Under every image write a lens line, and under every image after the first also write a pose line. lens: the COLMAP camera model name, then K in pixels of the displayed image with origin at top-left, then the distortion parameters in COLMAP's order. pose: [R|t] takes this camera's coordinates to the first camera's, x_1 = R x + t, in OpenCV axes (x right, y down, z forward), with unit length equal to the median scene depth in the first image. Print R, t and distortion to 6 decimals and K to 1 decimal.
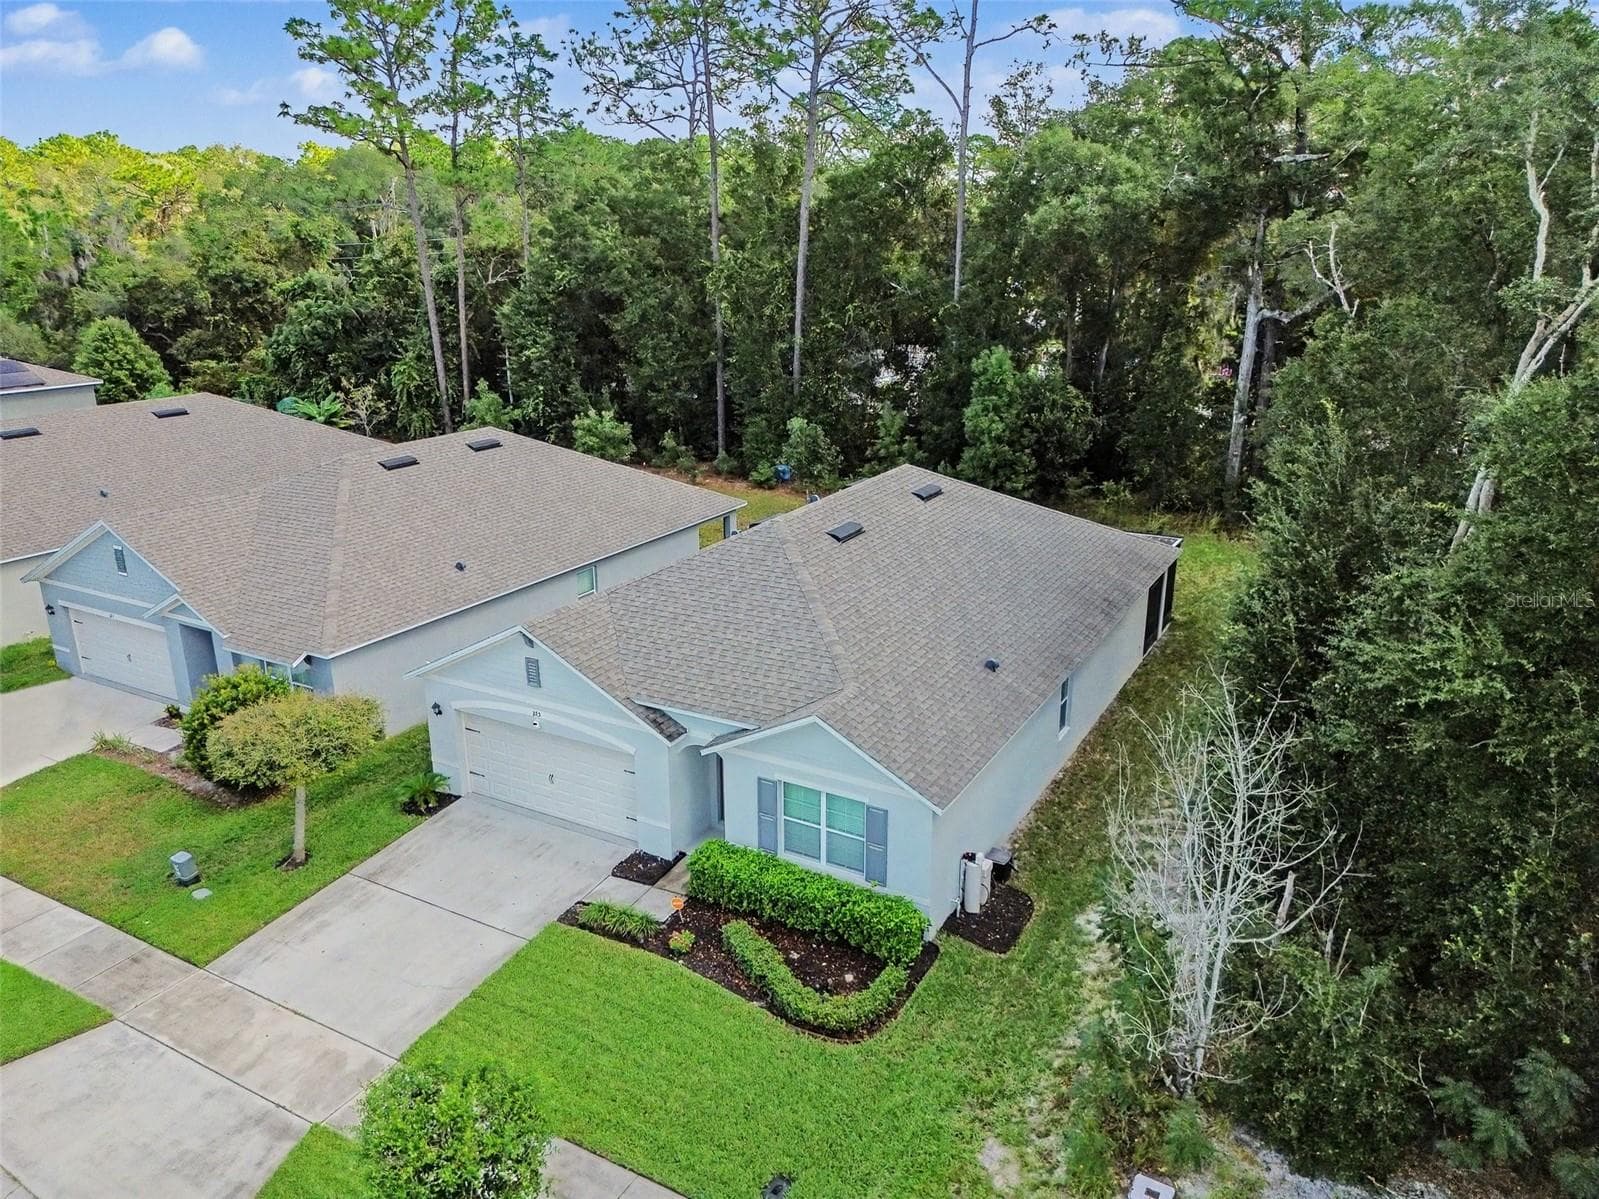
lens RADIAL K [[1119.1, 0, 808.2], [0, 1119.1, 601.1], [0, 0, 1]] dist [0.085475, -0.079566]
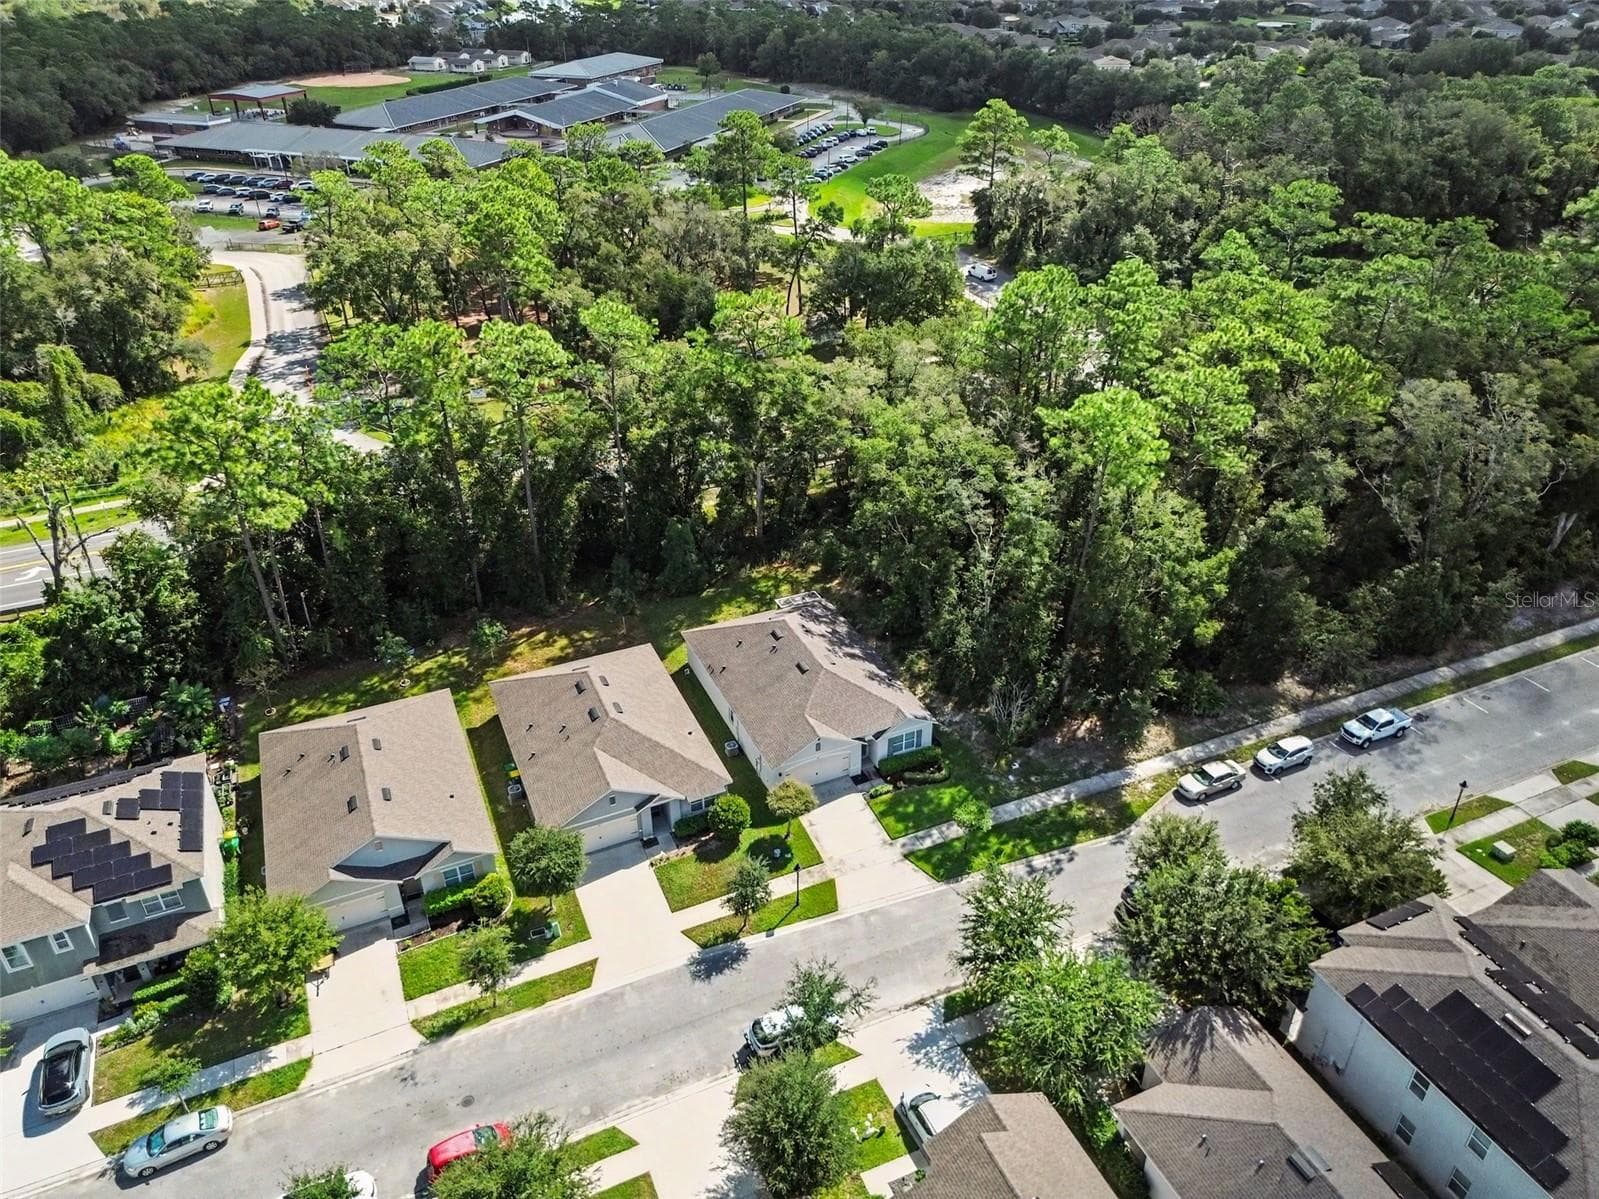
lens RADIAL K [[1119.1, 0, 808.2], [0, 1119.1, 601.1], [0, 0, 1]] dist [0.085475, -0.079566]
pose [[0.603358, -0.420999, 0.677288, -2.285222], [0.252753, 0.906463, 0.338290, -1.430064], [-0.756356, -0.032923, 0.653331, -1.093292]]
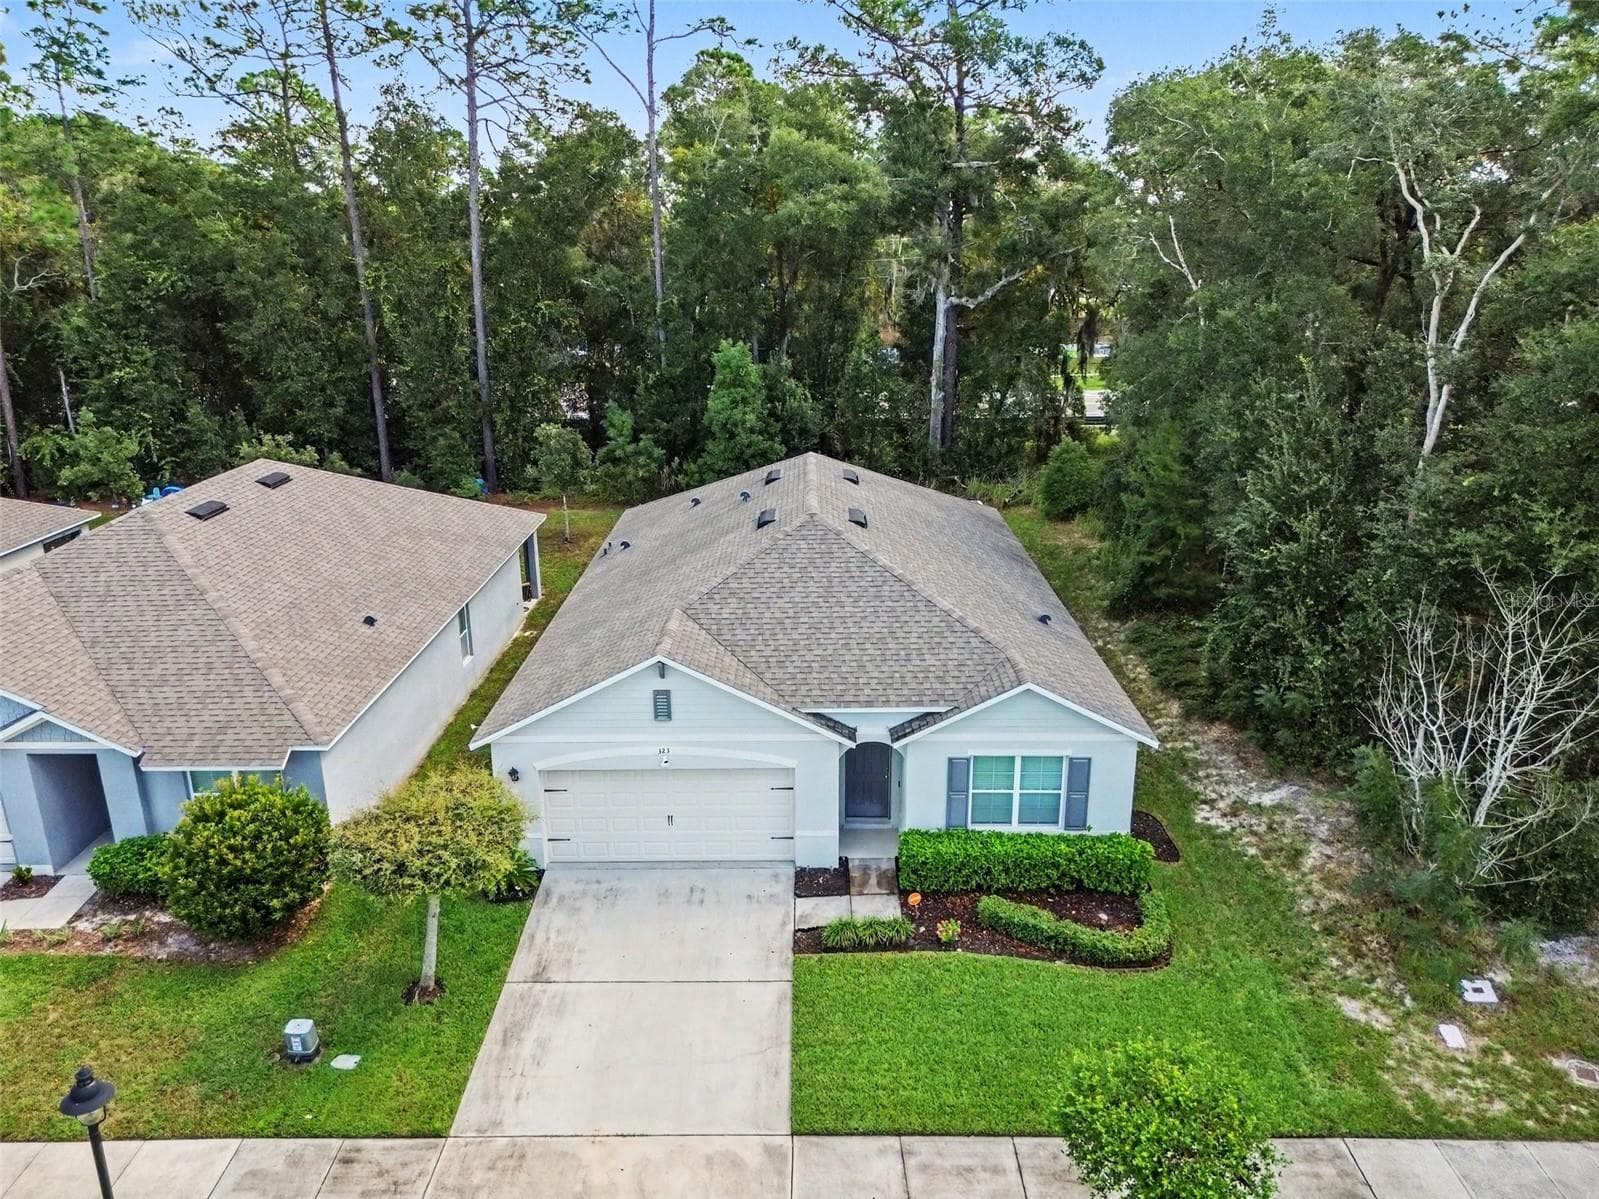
lens RADIAL K [[1119.1, 0, 808.2], [0, 1119.1, 601.1], [0, 0, 1]] dist [0.085475, -0.079566]
pose [[0.875320, -0.151388, 0.459234, -0.541858], [0.152412, 0.987694, 0.035093, -0.033464], [-0.458896, 0.039276, 0.887622, 0.140624]]
